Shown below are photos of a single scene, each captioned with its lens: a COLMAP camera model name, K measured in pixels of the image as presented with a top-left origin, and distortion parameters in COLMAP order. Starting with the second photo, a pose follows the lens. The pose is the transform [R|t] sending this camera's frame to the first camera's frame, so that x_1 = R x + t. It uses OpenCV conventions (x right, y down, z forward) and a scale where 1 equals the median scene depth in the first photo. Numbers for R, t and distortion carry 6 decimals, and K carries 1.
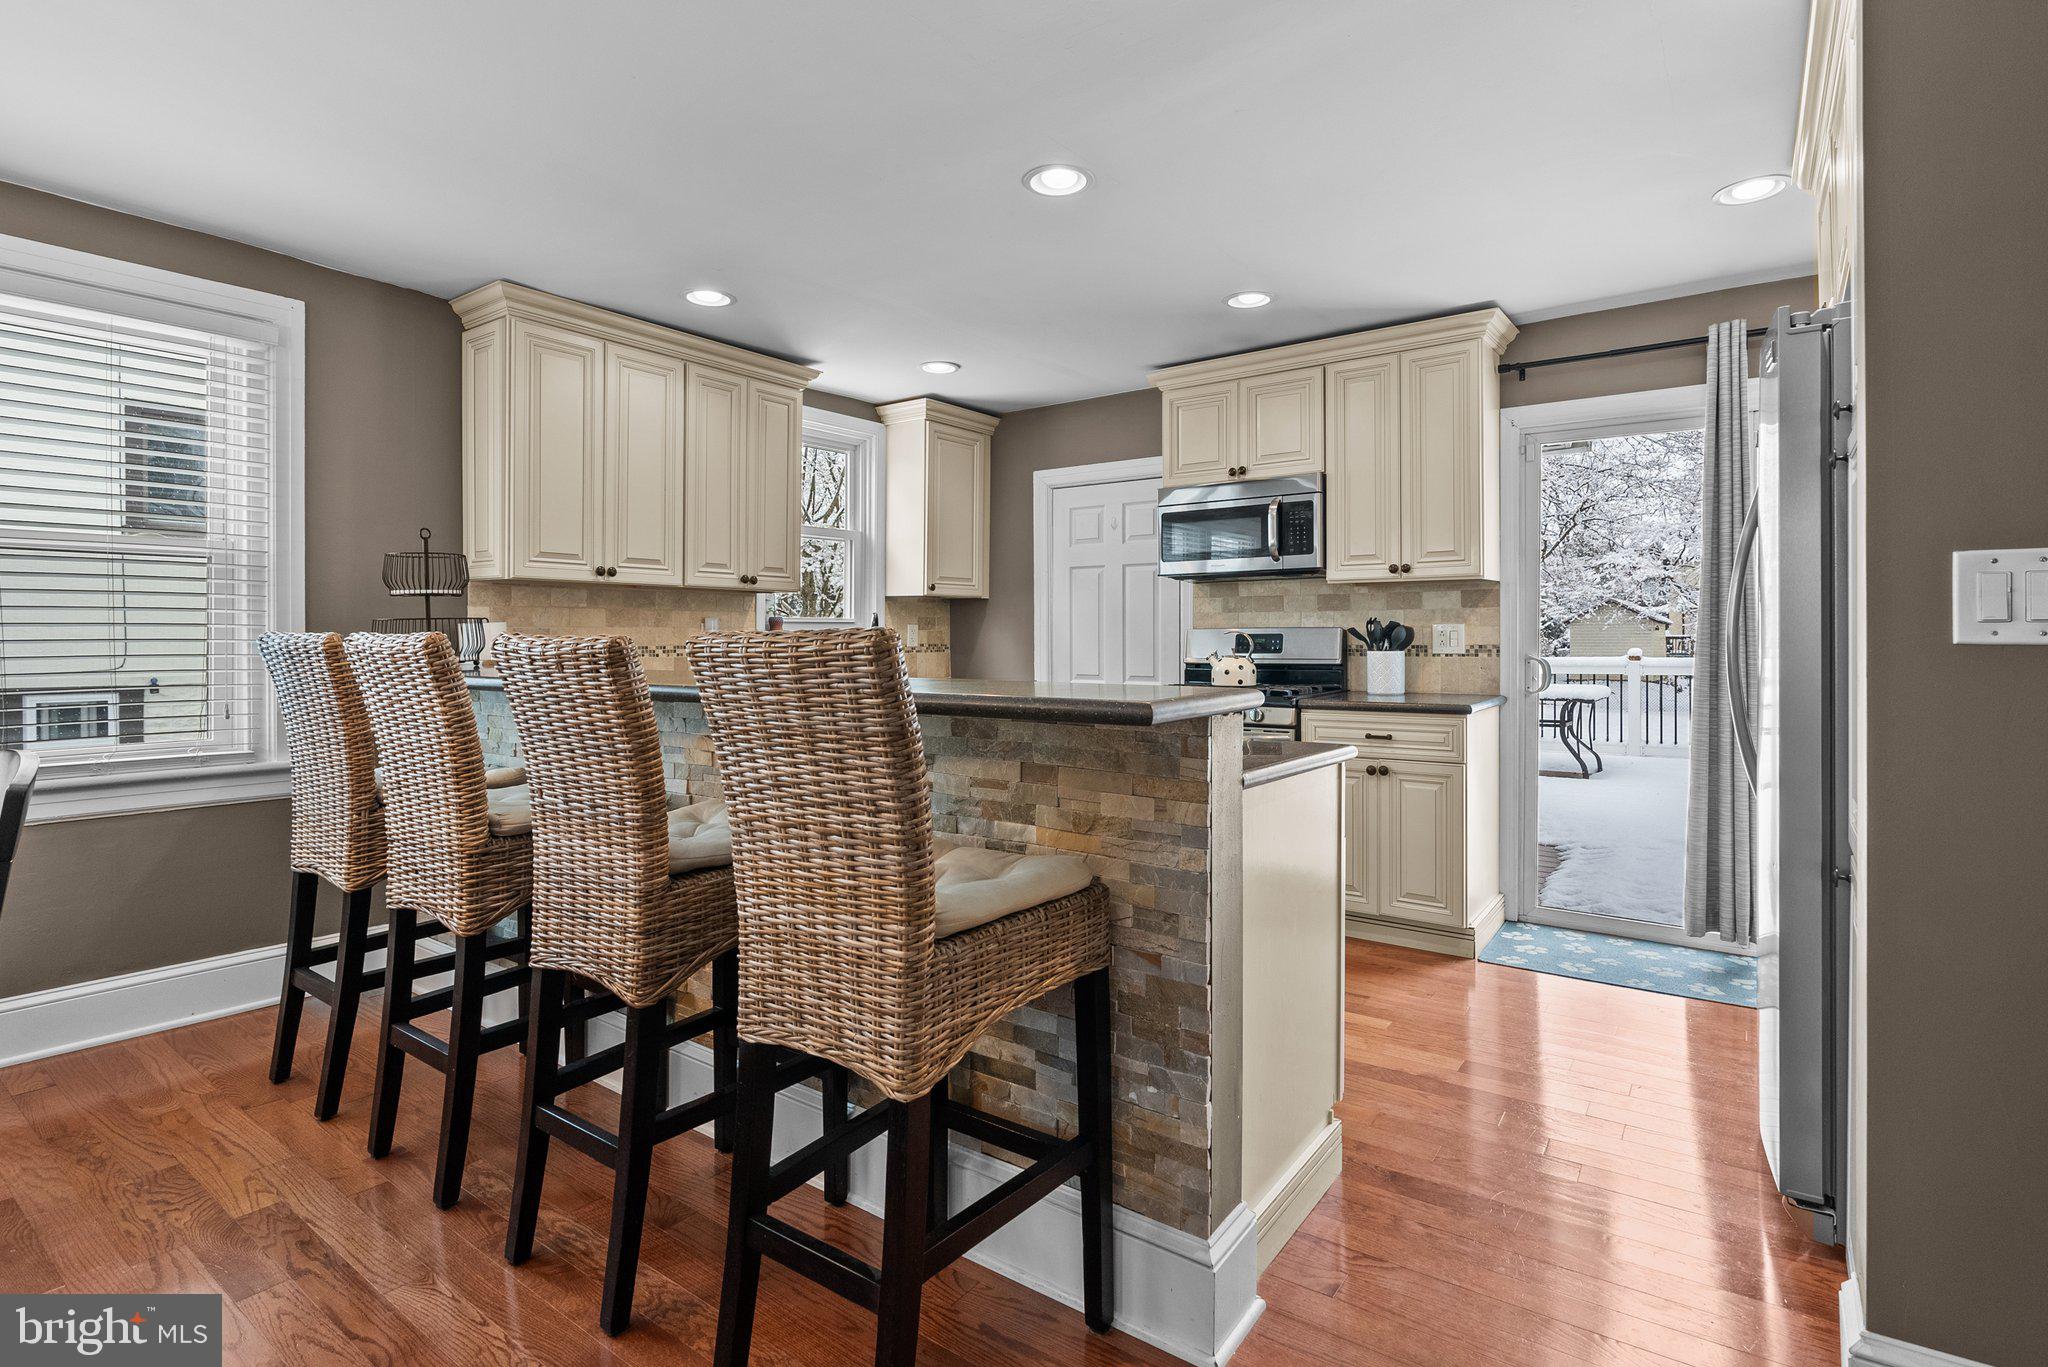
lens RADIAL K [[978.8, 0, 1040.0], [0, 978.8, 639.7], [0, 0, 1]] dist [-0.008352, 0.001807]
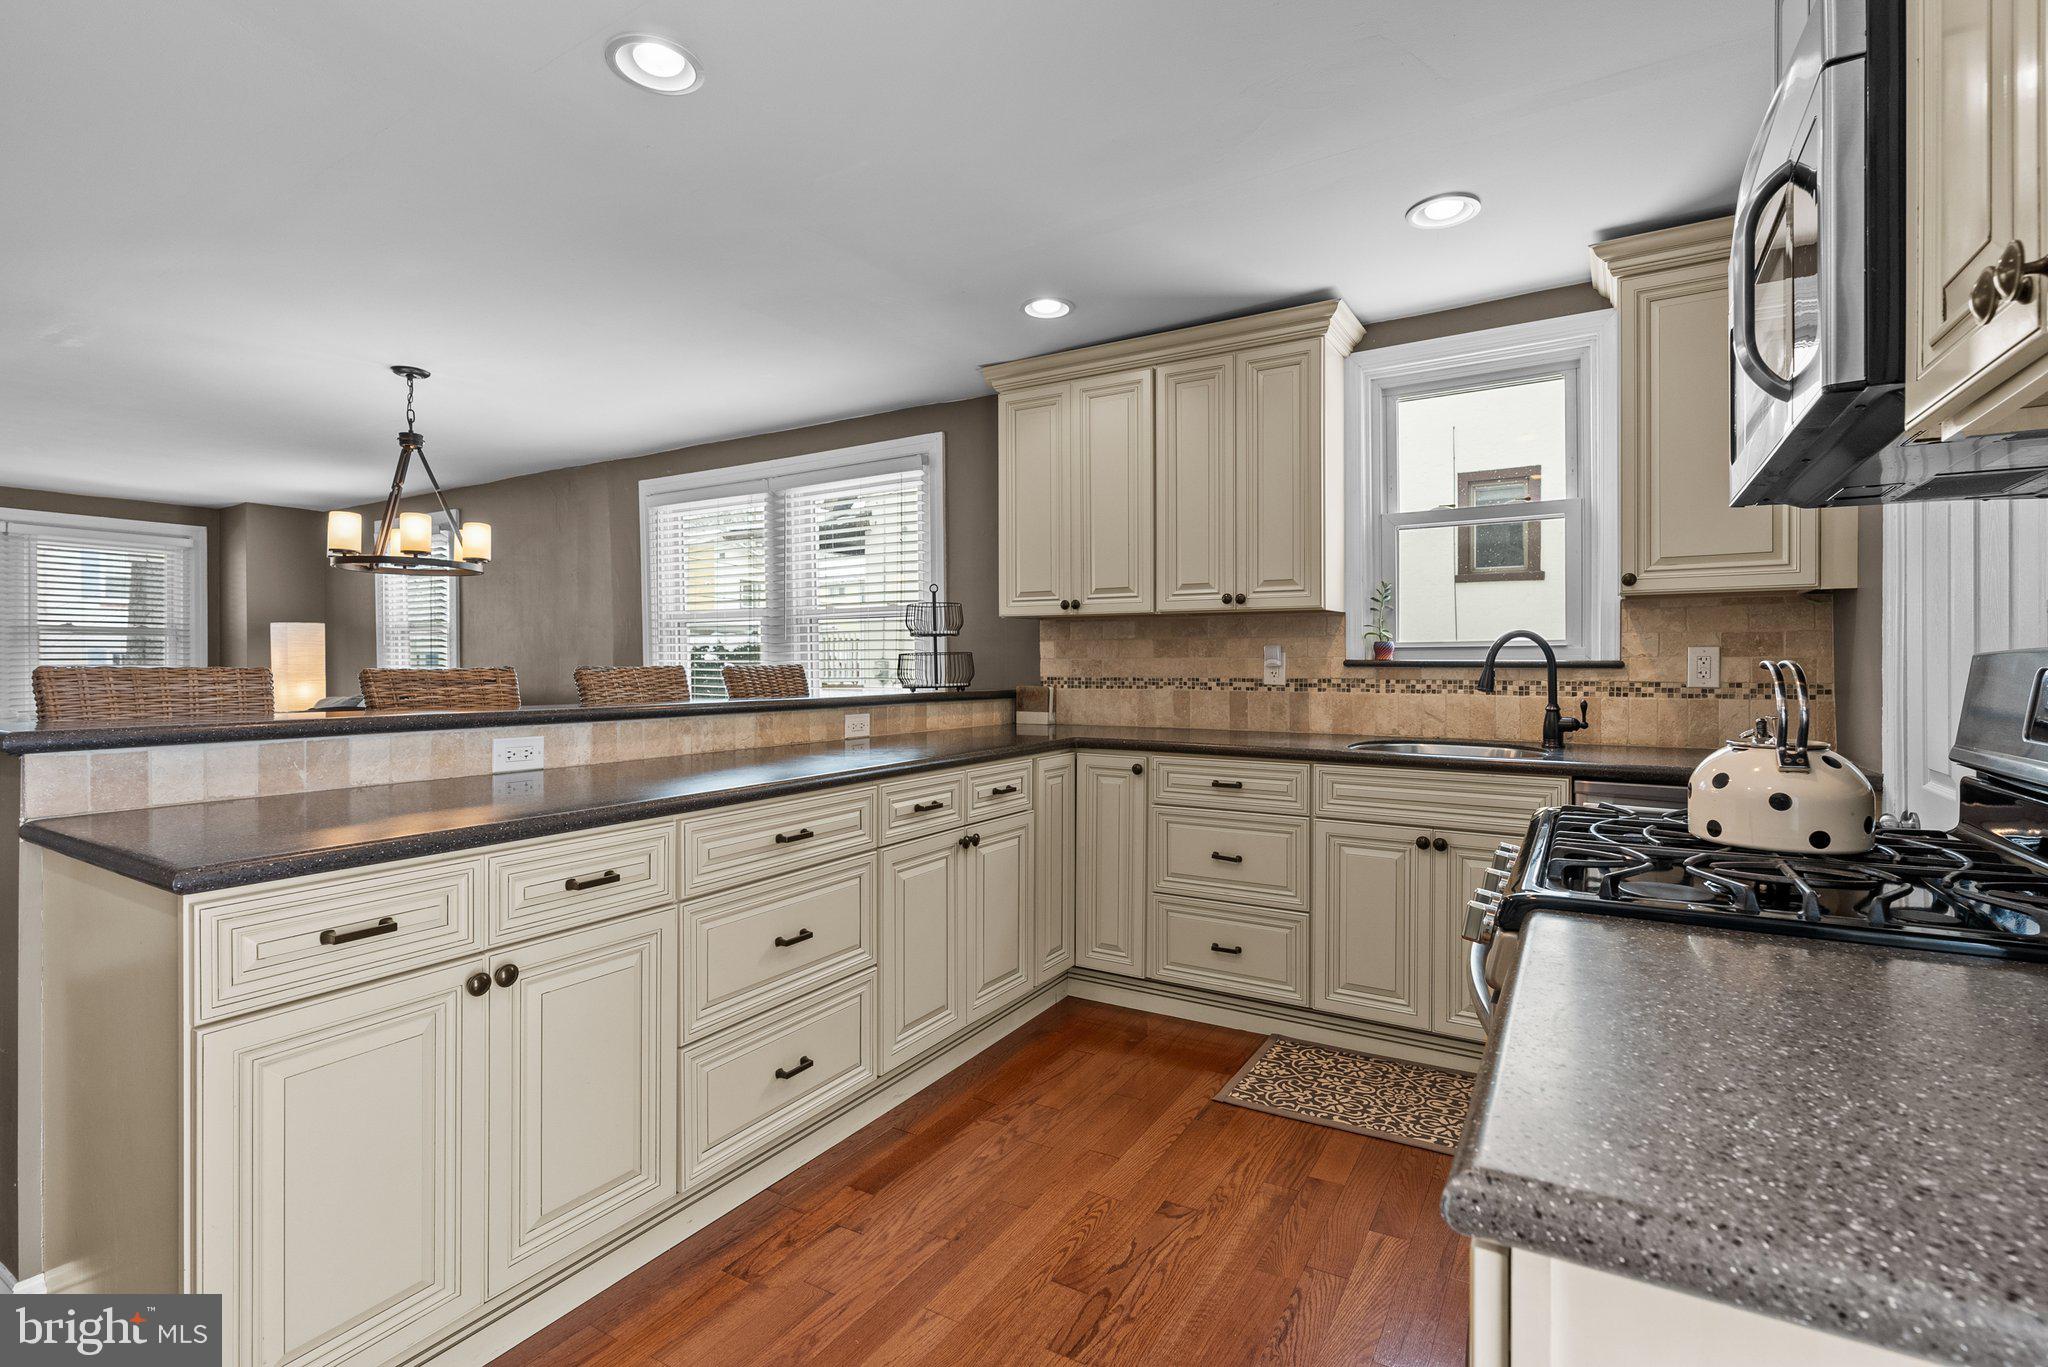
lens RADIAL K [[943.0, 0, 1033.8], [0, 943.0, 669.5], [0, 0, 1]] dist [-0.011608, 0.004106]
pose [[0.084940, 0.007527, -0.996358, 0.485152], [-0.003106, 0.999969, 0.007289, -0.007499], [0.996381, 0.002476, 0.084961, 0.781672]]
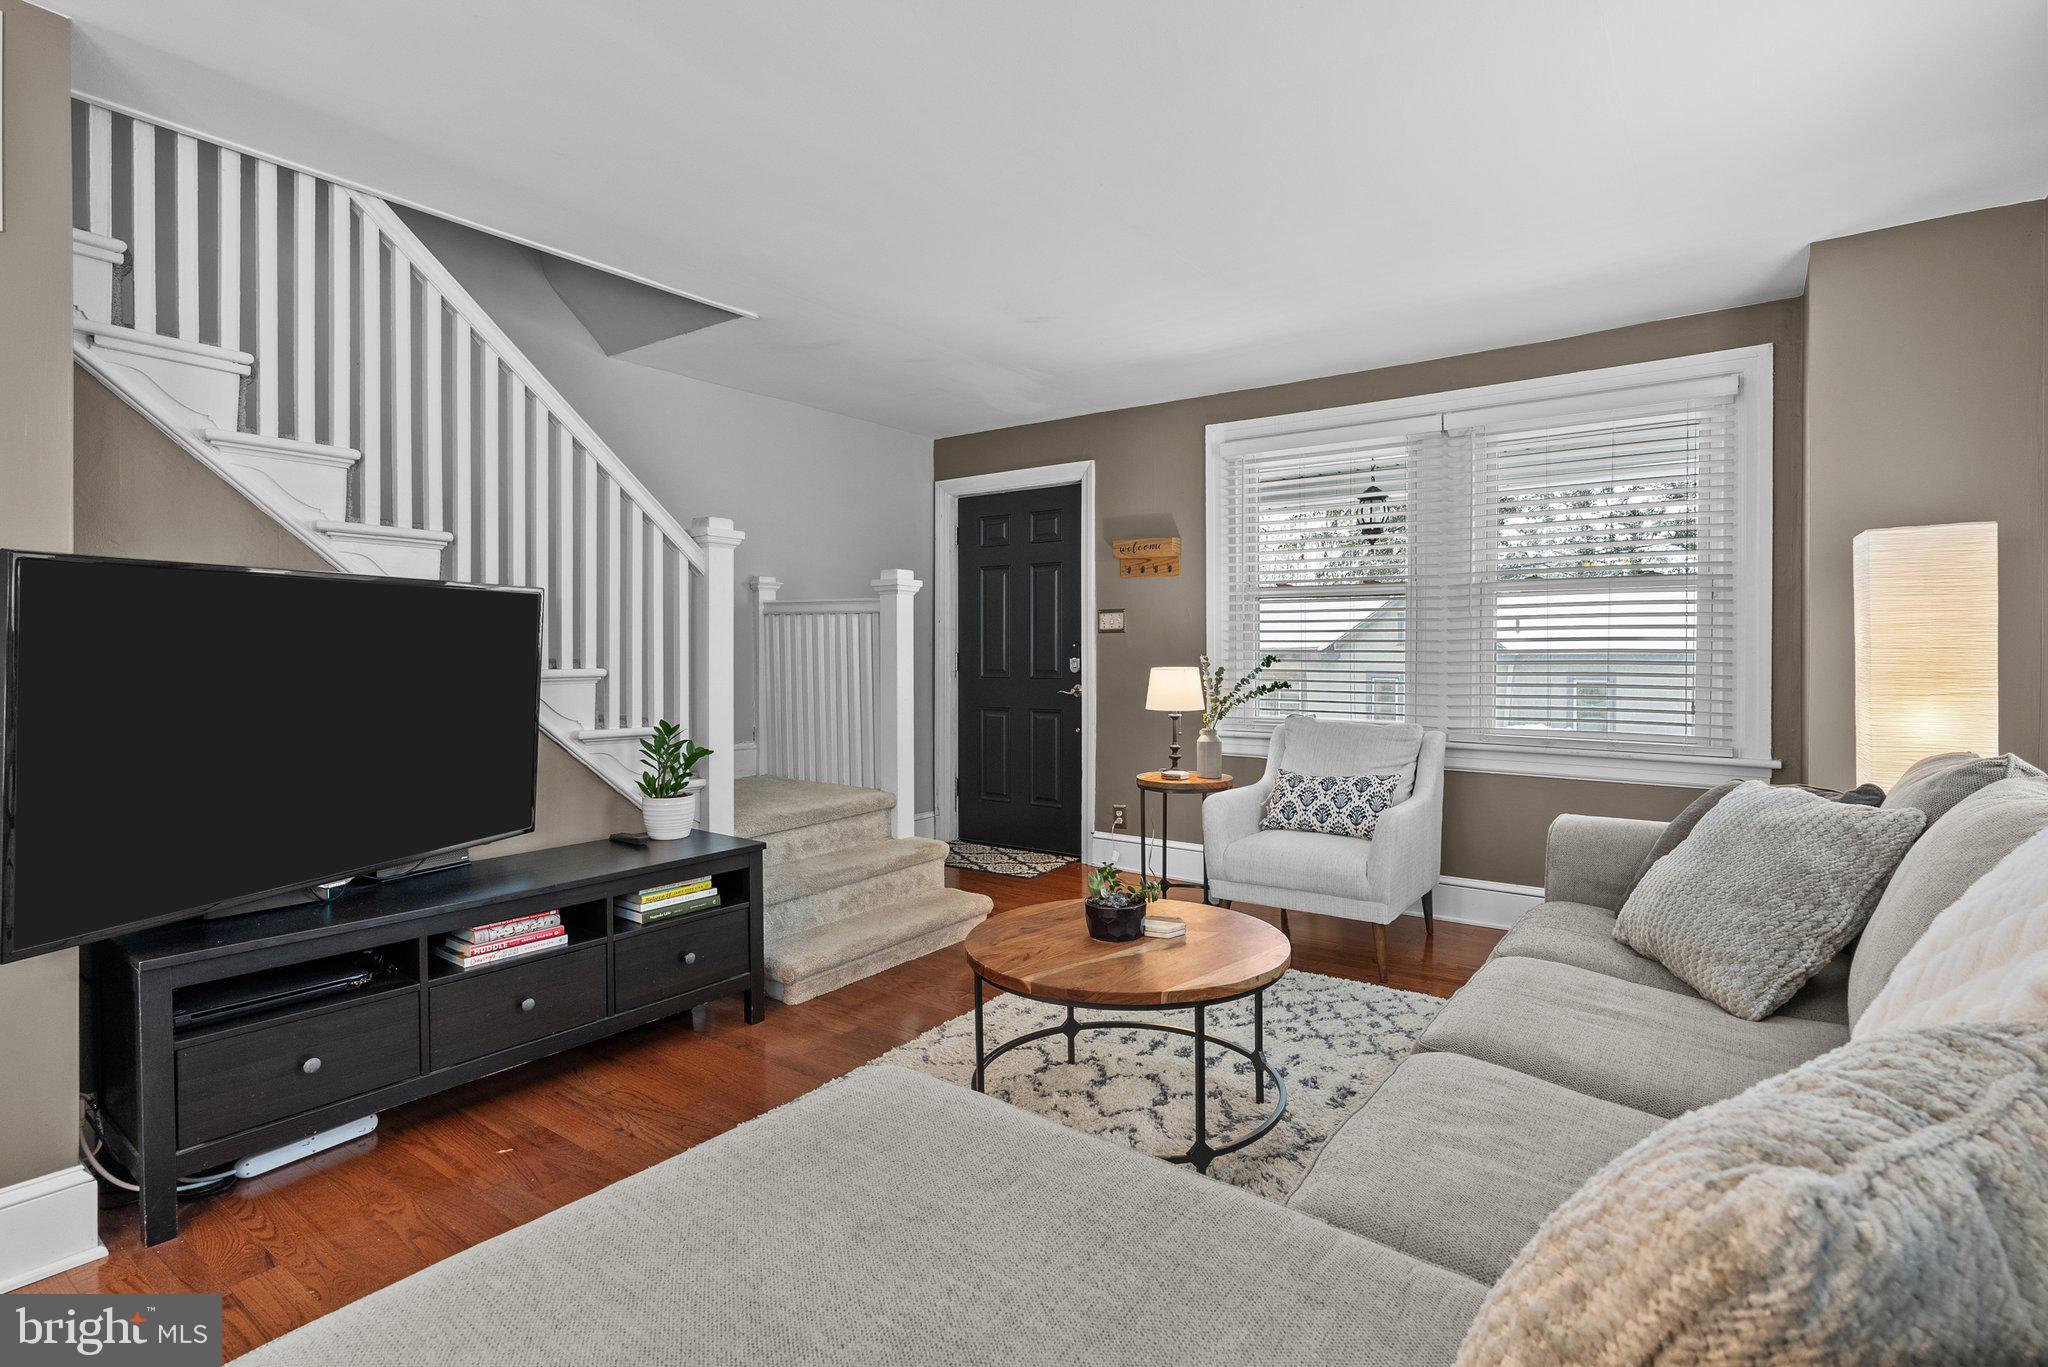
lens RADIAL K [[978.8, 0, 1035.5], [0, 978.8, 664.1], [0, 0, 1]] dist [-0.008352, 0.001807]
pose [[-0.999999, 0.001302, -0.000555, -0.807956], [0.001294, 0.999878, 0.015550, 0.000995], [0.000575, 0.015549, -0.999879, 0.194343]]
